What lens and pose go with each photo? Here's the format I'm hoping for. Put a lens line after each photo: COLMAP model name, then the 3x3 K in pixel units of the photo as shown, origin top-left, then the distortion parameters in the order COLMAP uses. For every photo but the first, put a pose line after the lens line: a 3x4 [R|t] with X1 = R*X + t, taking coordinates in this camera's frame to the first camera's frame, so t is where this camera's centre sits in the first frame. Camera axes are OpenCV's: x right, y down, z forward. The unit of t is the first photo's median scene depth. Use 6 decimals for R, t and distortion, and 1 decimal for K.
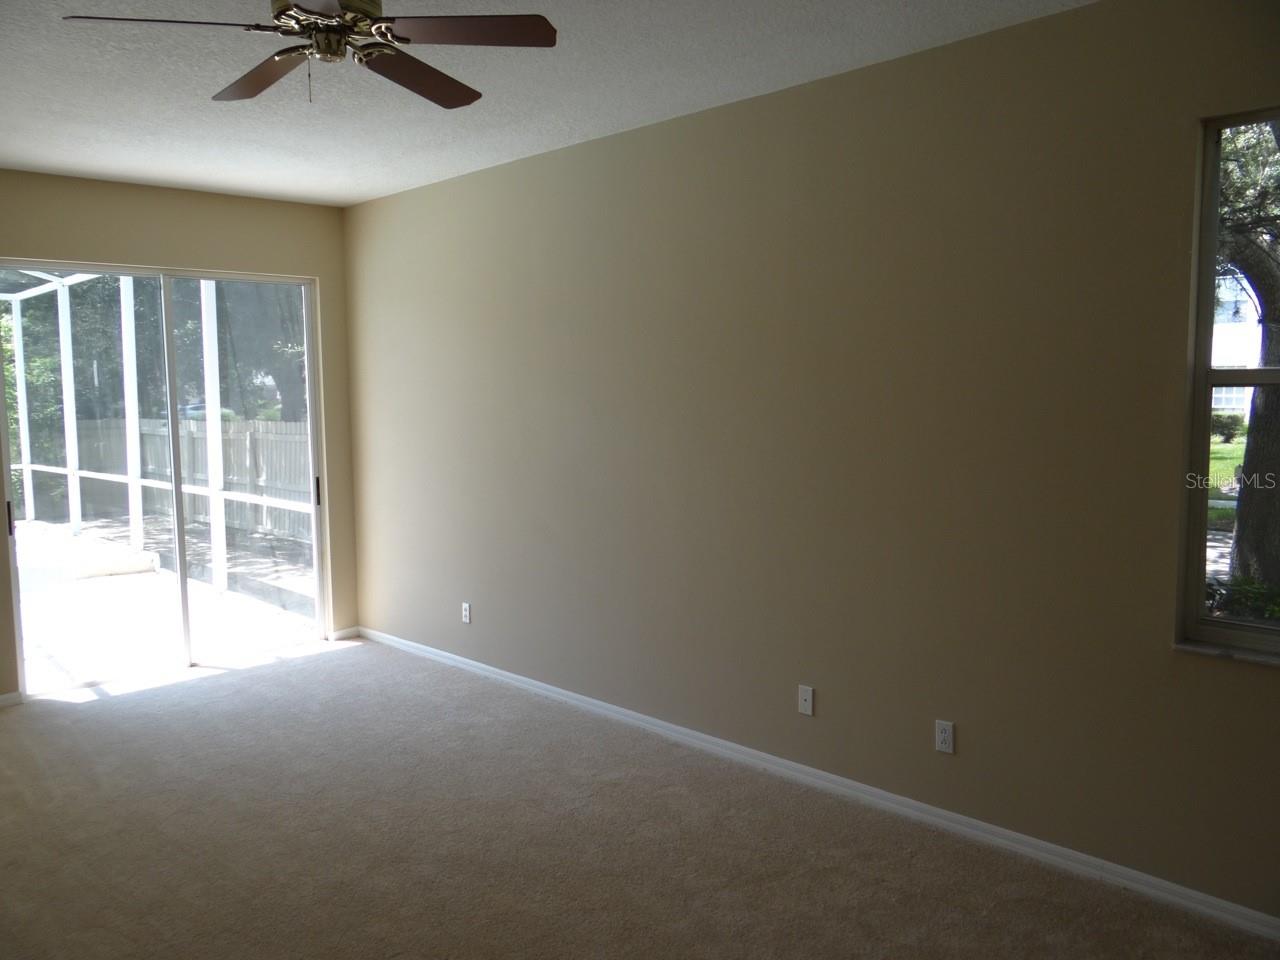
lens RADIAL K [[1007.7, 0, 638.7], [0, 1007.7, 480.8], [0, 0, 1]] dist [0.012348, 0.008466]
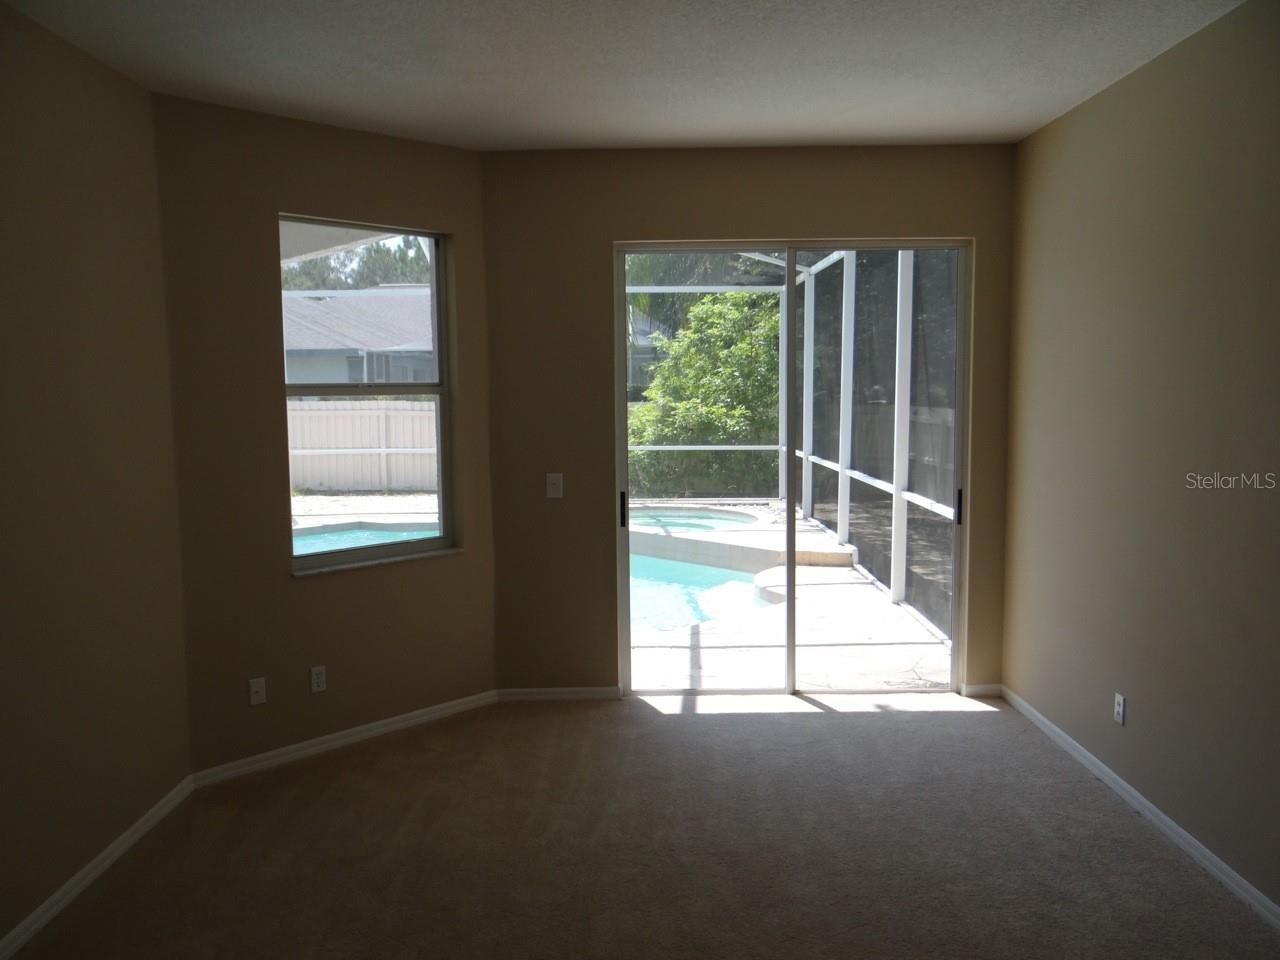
lens RADIAL K [[1007.7, 0, 639.8], [0, 1007.7, 478.1], [0, 0, 1]] dist [0.012348, 0.008466]
pose [[0.709632, 0.072495, -0.700833, 0.067575], [-0.062412, 0.997250, 0.039961, -0.032182], [0.701803, 0.015383, 0.712205, 0.281124]]
